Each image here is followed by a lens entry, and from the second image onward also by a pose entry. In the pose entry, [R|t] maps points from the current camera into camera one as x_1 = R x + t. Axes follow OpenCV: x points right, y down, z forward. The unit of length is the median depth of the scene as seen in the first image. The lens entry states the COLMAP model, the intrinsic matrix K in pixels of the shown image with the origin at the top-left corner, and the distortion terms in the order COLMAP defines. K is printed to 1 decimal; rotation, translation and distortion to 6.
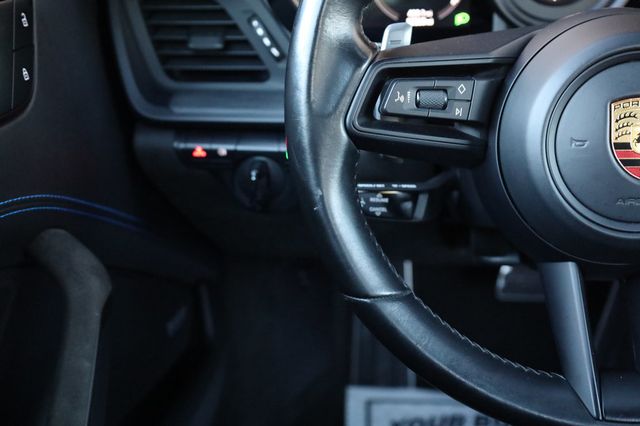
lens RADIAL K [[738.3, 0, 320.0], [0, 738.3, 213.0], [0, 0, 1]] dist [-0.000328, 0.017157]
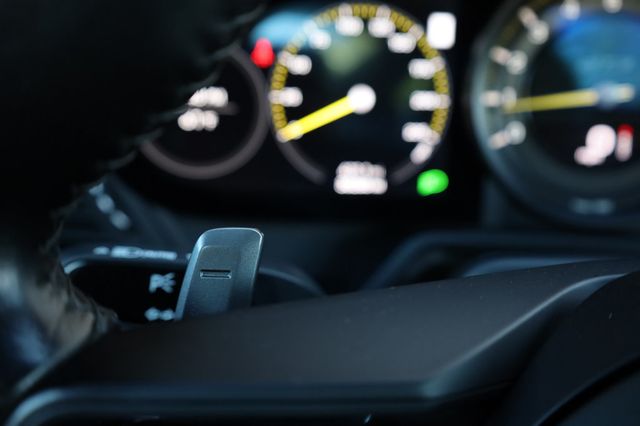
lens RADIAL K [[644.5, 0, 320.0], [0, 644.5, 213.0], [0, 0, 1]] dist [-0.000133, 0.002568]
pose [[0.994834, 0.057033, -0.083979, 0.185213], [-0.066585, 0.991047, -0.115725, -0.218207], [0.076627, 0.120719, 0.989725, 0.606976]]
